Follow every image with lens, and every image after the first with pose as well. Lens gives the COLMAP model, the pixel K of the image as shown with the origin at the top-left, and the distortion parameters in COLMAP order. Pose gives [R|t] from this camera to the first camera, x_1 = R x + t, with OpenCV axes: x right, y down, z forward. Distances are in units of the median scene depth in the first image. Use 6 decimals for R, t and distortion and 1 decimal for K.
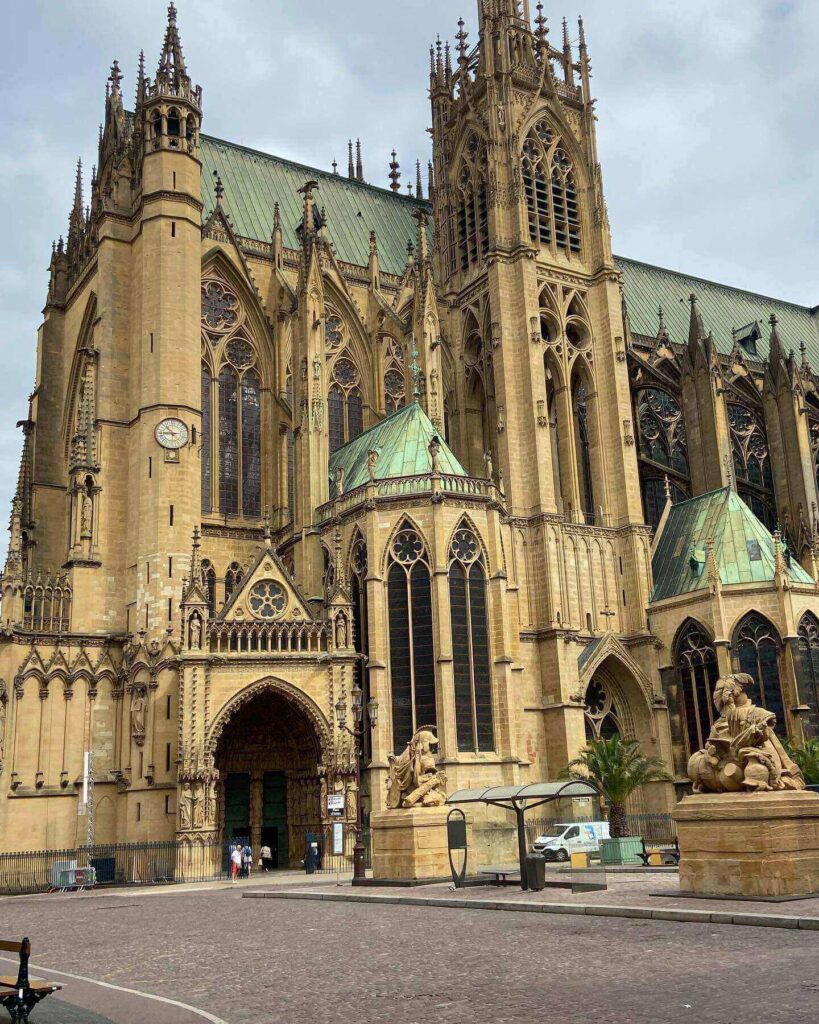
lens RADIAL K [[1275.5, 0, 409.5], [0, 1275.5, 512.0], [0, 0, 1]] dist [0.105240, -0.012605]
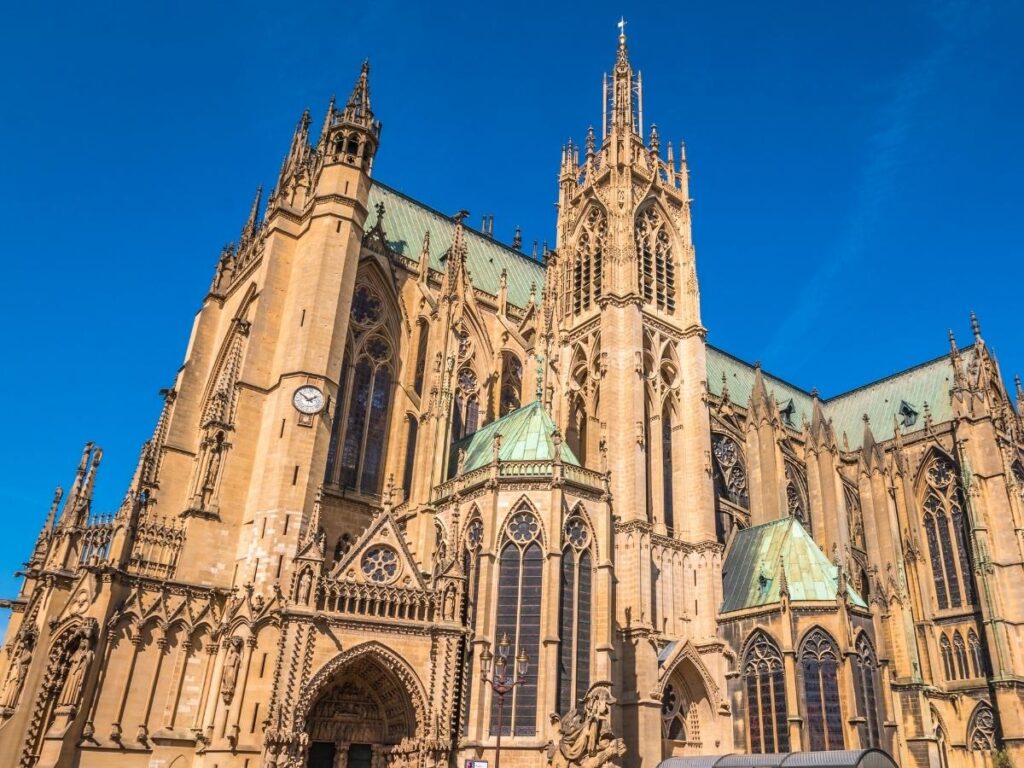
lens RADIAL K [[900.1, 0, 571.3], [0, 900.1, 386.0], [0, 0, 1]] dist [-0.008738, -0.021589]
pose [[0.984984, 0.125902, 0.118128, -0.060006], [-0.097810, 0.970785, -0.219110, 0.068005], [-0.142263, 0.204266, 0.968523, 0.243789]]
